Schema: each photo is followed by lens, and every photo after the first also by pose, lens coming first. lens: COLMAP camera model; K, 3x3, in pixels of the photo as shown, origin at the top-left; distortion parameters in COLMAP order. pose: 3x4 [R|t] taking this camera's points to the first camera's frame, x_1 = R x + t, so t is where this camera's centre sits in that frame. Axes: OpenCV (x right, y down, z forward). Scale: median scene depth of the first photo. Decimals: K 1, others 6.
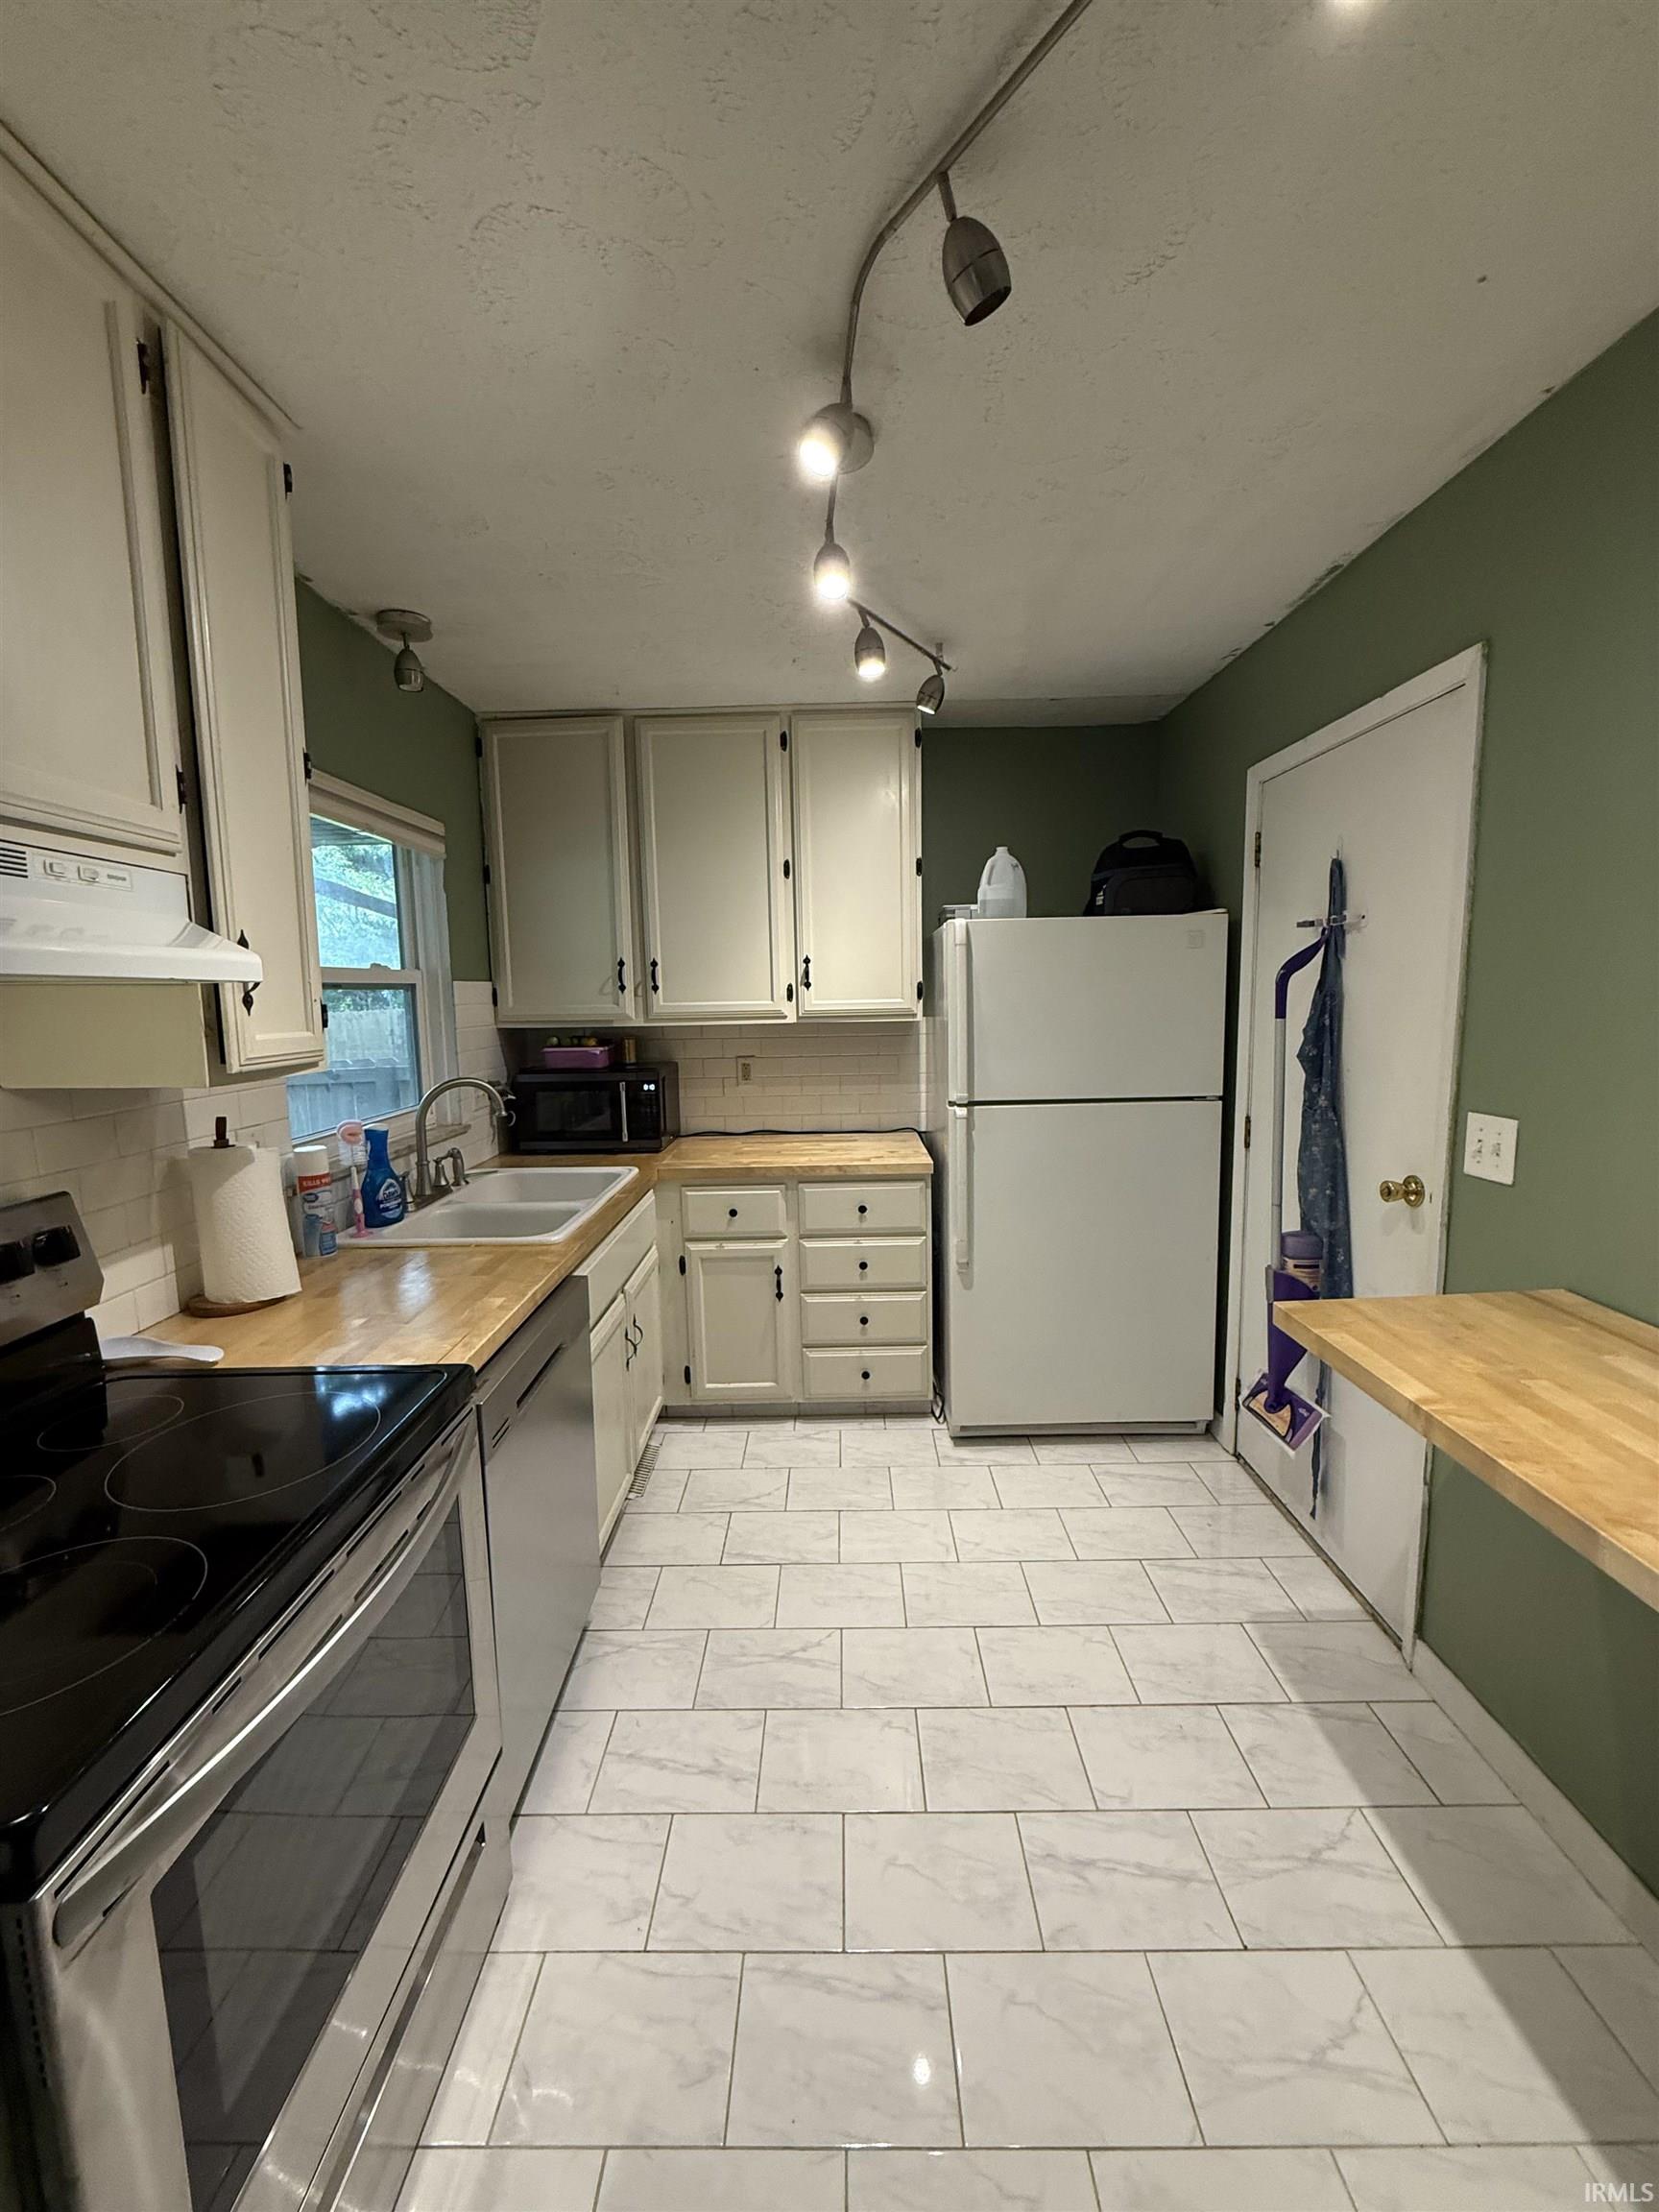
lens RADIAL K [[882.5, 0, 826.1], [0, 882.5, 1096.6], [0, 0, 1]] dist [-0.001157, 0.000143]
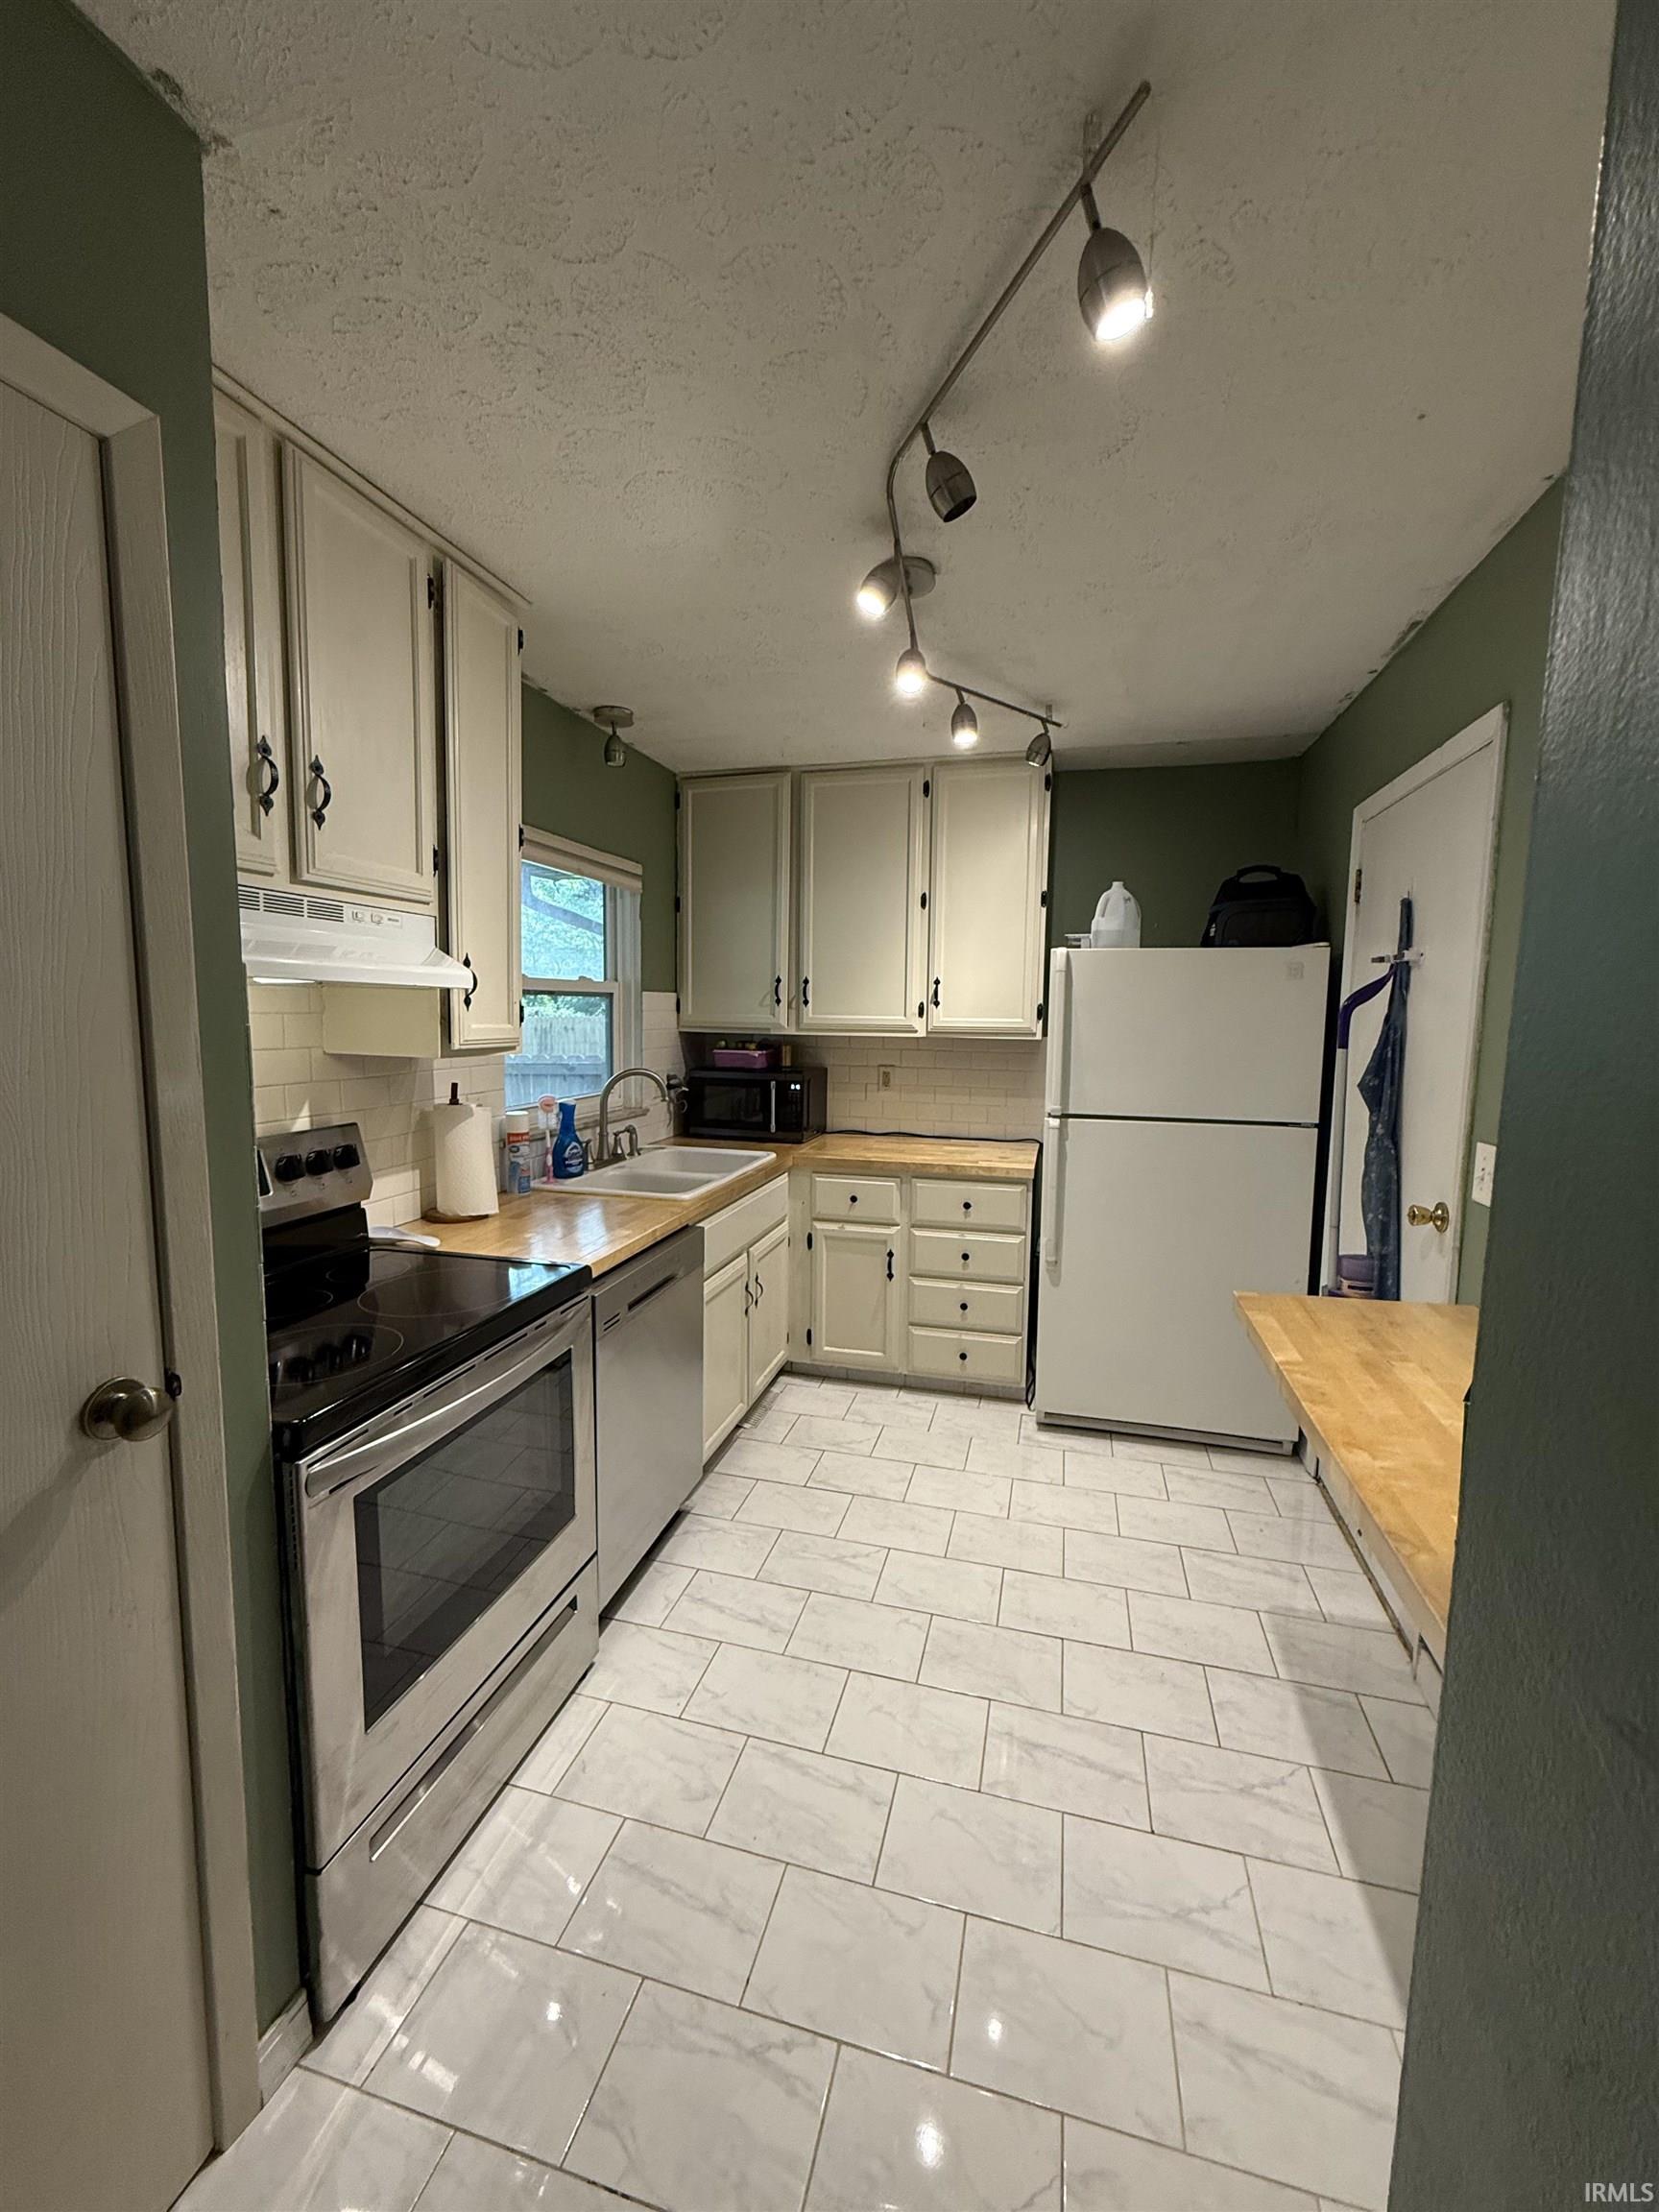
lens RADIAL K [[882.5, 0, 826.1], [0, 882.5, 1096.6], [0, 0, 1]] dist [-0.001157, 0.000143]
pose [[0.967427, 0.056925, -0.246667, 0.165160], [-0.061640, 0.998033, -0.011428, 0.016777], [0.245531, 0.026260, 0.969033, -0.154201]]
